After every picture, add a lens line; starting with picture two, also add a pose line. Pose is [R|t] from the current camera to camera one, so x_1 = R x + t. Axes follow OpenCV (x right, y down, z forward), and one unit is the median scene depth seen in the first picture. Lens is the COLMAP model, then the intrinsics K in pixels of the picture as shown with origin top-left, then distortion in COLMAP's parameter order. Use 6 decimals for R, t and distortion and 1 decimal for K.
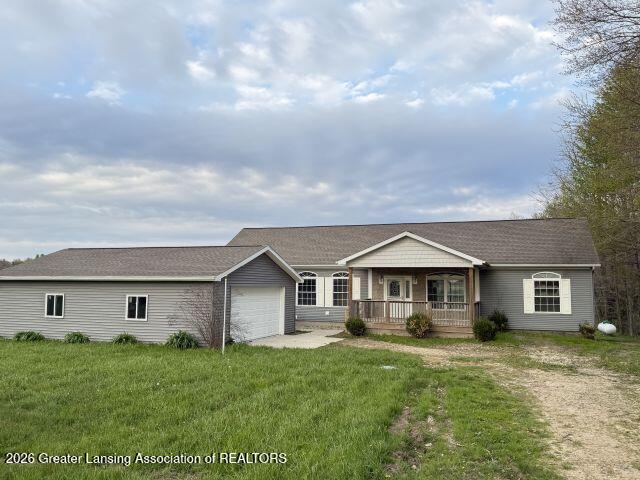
lens RADIAL K [[537.8, 0, 320.0], [0, 537.8, 240.0], [0, 0, 1]] dist [0.076188, -0.010264]
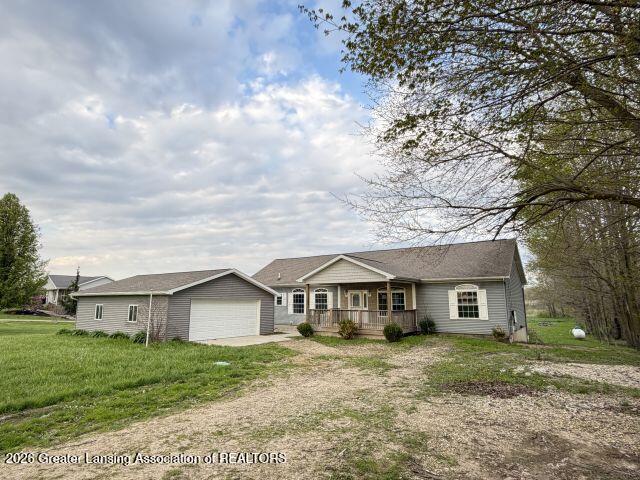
lens RADIAL K [[363.0, 0, 320.0], [0, 363.0, 240.0], [0, 0, 1]] dist [0.002670, 0.000283]
pose [[0.964284, -0.053171, -0.259478, 0.298793], [0.030275, 0.995349, -0.091451, 0.023849], [0.263133, 0.080329, 0.961409, 0.131514]]
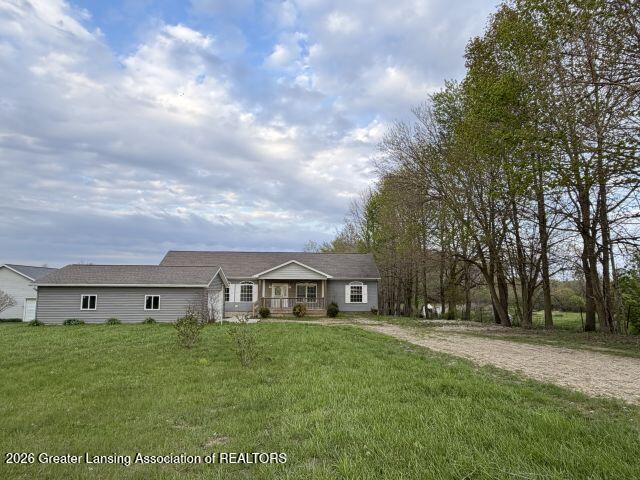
lens RADIAL K [[397.9, 0, 320.0], [0, 397.9, 240.0], [0, 0, 1]] dist [0.000480, 0.000231]
pose [[0.920719, 0.045160, 0.387605, -0.252553], [-0.031479, 0.998639, -0.041576, -0.026436], [-0.388956, 0.026079, 0.920887, -0.257720]]
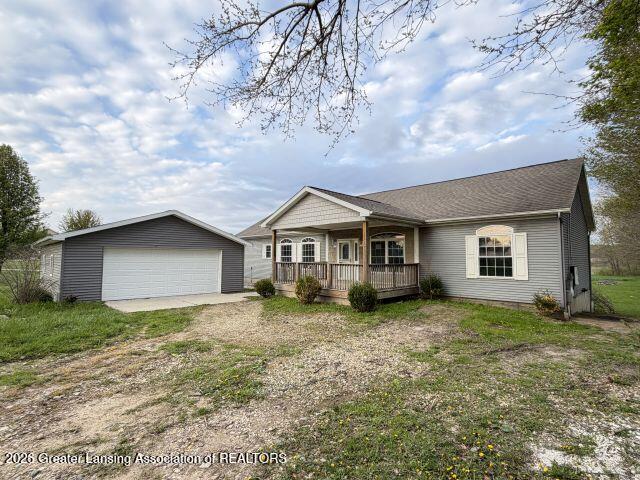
lens RADIAL K [[316.5, 0, 320.0], [0, 316.5, 240.0], [0, 0, 1]] dist [-0.002459, -0.000996]
pose [[0.899908, -0.029004, -0.435114, 0.365257], [0.038430, 0.999178, 0.012879, 0.060963], [0.434383, -0.028311, 0.900283, 0.461847]]
